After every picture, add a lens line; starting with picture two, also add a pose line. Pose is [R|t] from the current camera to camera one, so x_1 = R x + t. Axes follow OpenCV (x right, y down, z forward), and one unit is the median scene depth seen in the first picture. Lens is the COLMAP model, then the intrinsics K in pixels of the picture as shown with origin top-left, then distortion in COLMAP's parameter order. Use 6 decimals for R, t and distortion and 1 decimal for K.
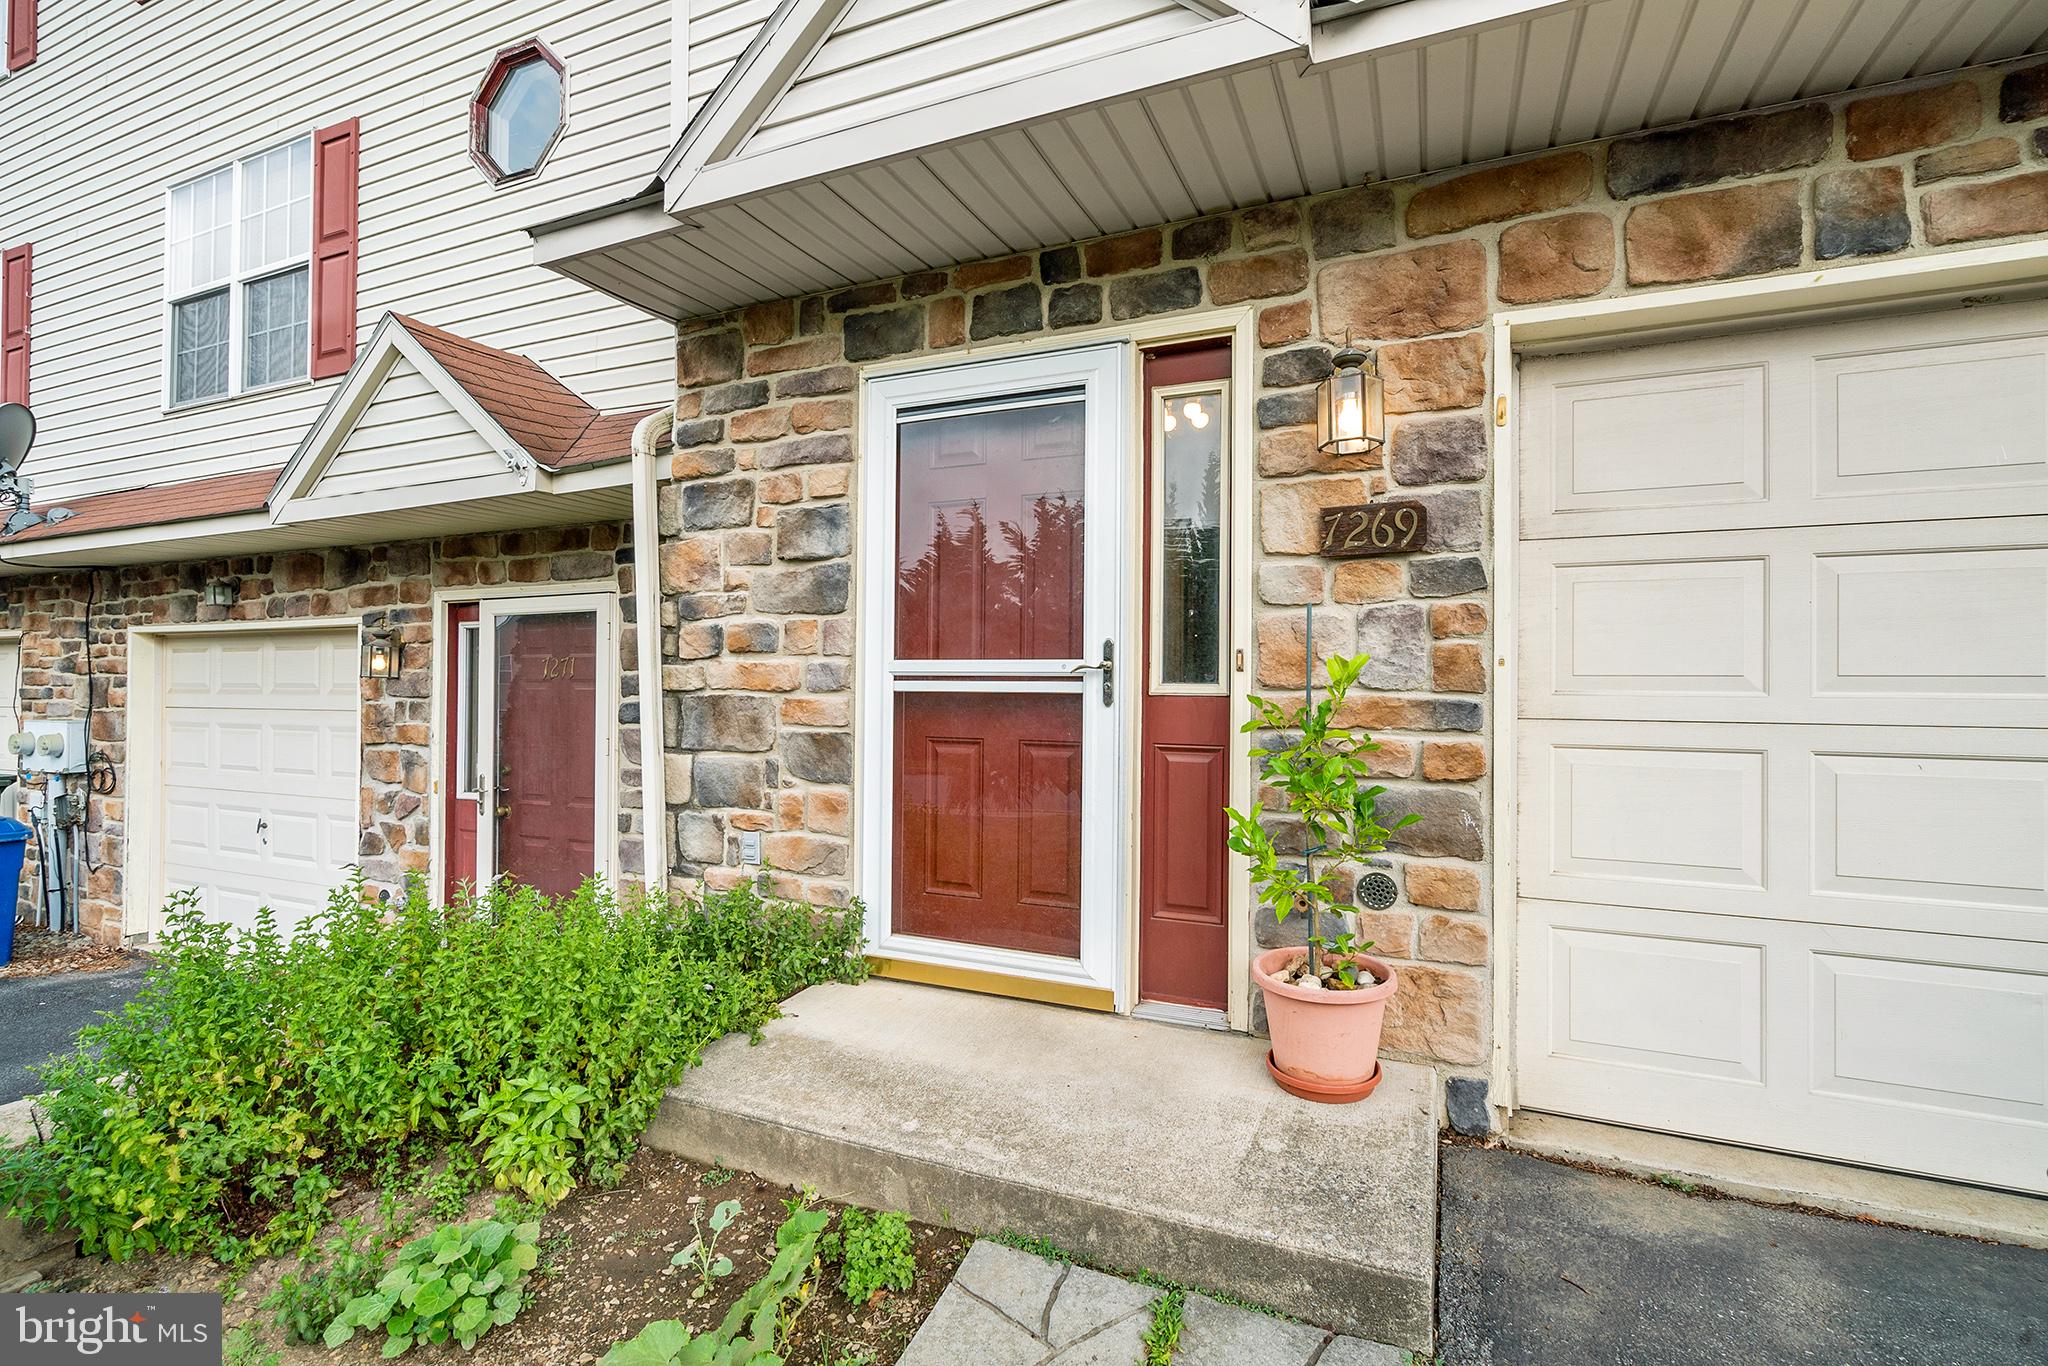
lens RADIAL K [[946.8, 0, 1020.6], [0, 946.8, 675.6], [0, 0, 1]] dist [-0.006361, 0.005059]
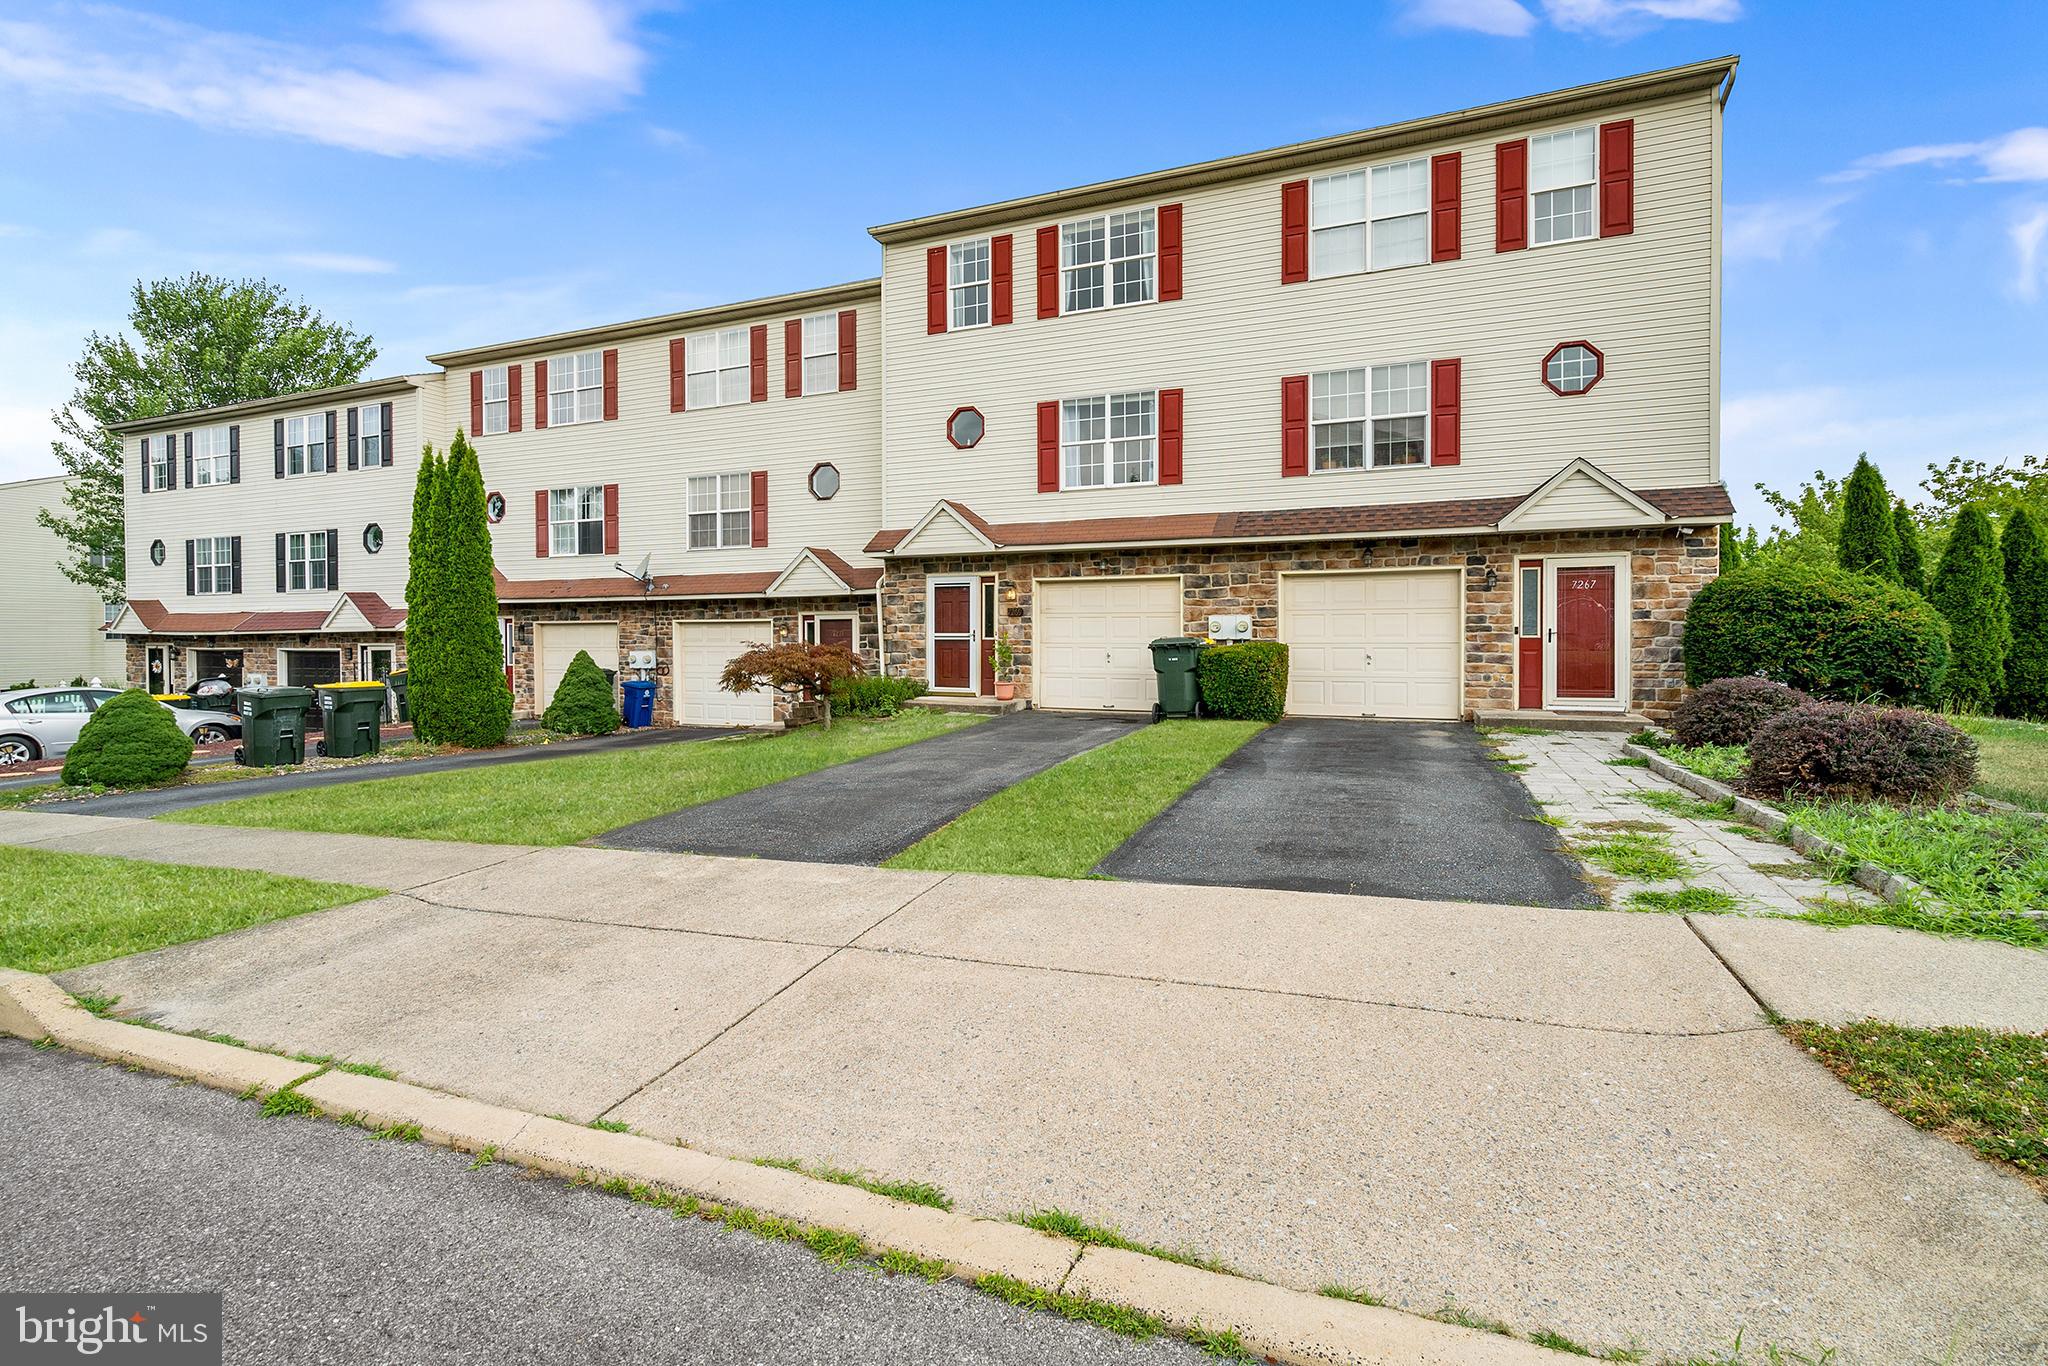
lens RADIAL K [[914.1, 0, 1027.7], [0, 914.1, 653.5], [0, 0, 1]] dist [0.000700, 0.000203]
pose [[0.999666, -0.006956, 0.024895, 0.237161], [0.006163, 0.999477, 0.031760, -0.058528], [-0.025103, -0.031596, 0.999185, -3.813712]]
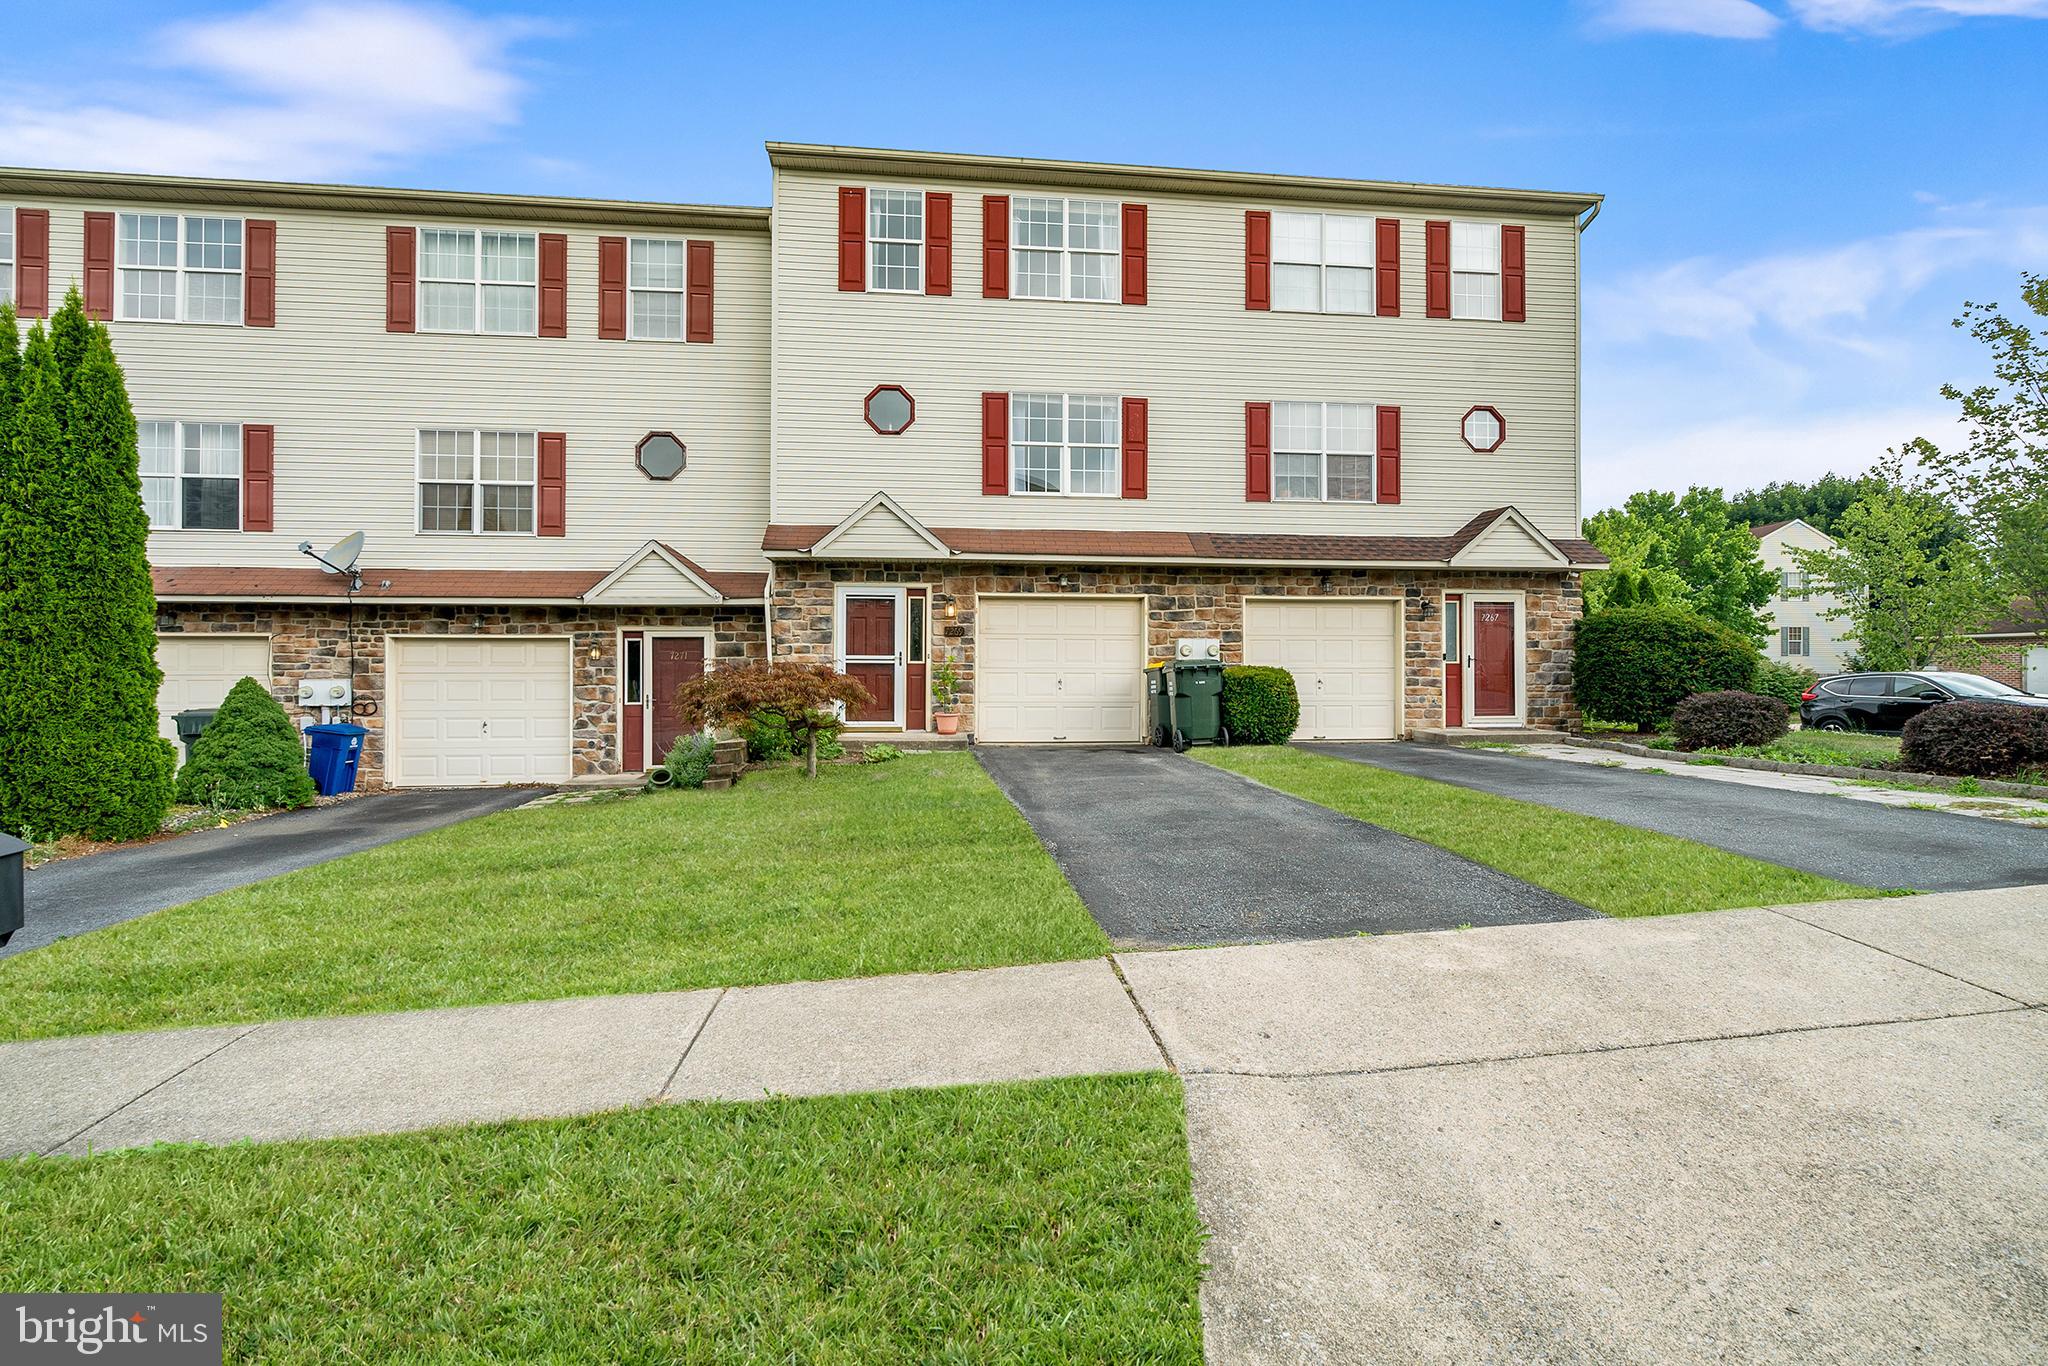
lens RADIAL K [[946.8, 0, 1020.6], [0, 946.8, 675.6], [0, 0, 1]] dist [-0.006361, 0.005059]
pose [[0.866406, -0.002953, 0.499331, -1.496516], [-0.003487, 0.999922, 0.011963, 0.019519], [-0.499327, -0.012106, 0.866329, -2.891422]]
